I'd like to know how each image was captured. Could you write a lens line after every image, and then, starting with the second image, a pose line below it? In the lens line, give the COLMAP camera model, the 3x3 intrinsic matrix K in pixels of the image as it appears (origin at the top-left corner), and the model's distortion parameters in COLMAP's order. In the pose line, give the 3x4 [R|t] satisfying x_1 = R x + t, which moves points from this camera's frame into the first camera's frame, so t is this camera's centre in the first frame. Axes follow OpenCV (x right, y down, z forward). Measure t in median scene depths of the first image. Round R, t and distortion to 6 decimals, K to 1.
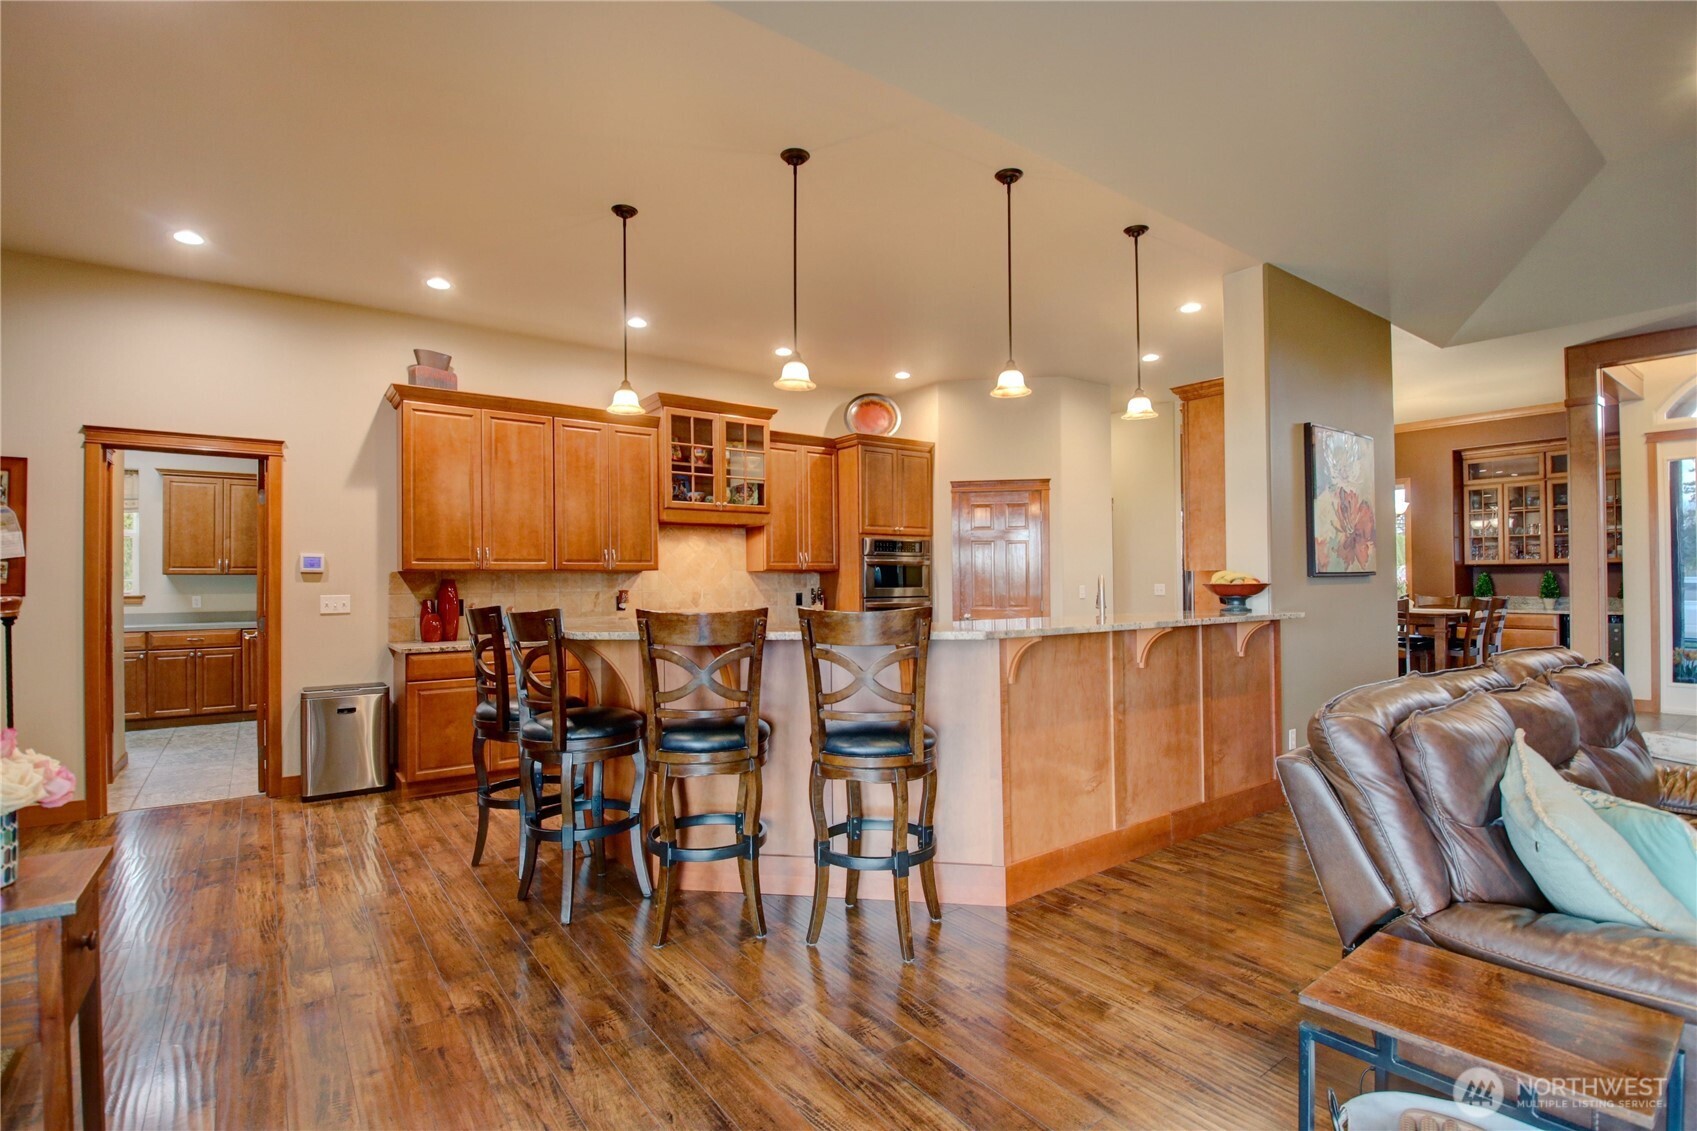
lens RADIAL K [[800.5, 0, 837.3], [0, 800.5, 568.5], [0, 0, 1]] dist [-0.020528, -0.001202]
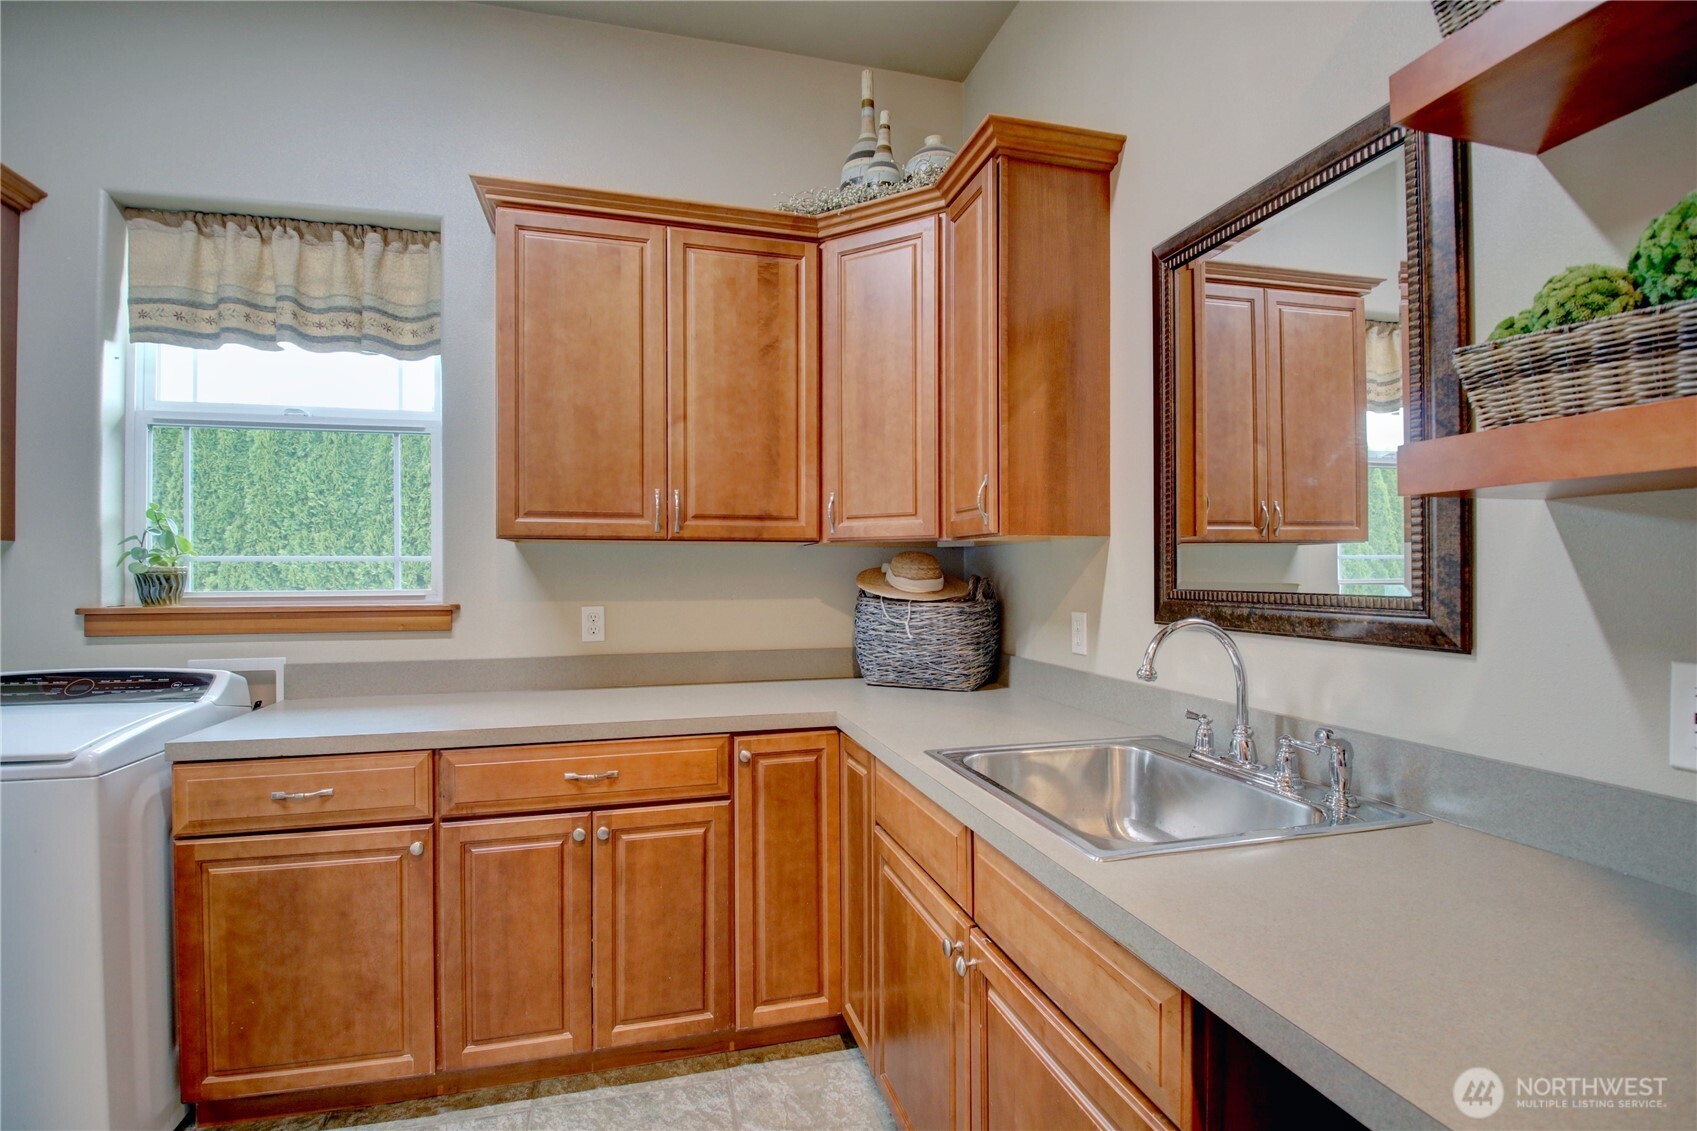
lens RADIAL K [[800.5, 0, 856.2], [0, 800.5, 568.7], [0, 0, 1]] dist [-0.020528, -0.001202]
pose [[0.935546, 0.007361, -0.353127, -0.618956], [-0.003137, 0.999917, 0.012532, 0.014904], [0.353190, -0.010616, 0.935491, 0.761143]]
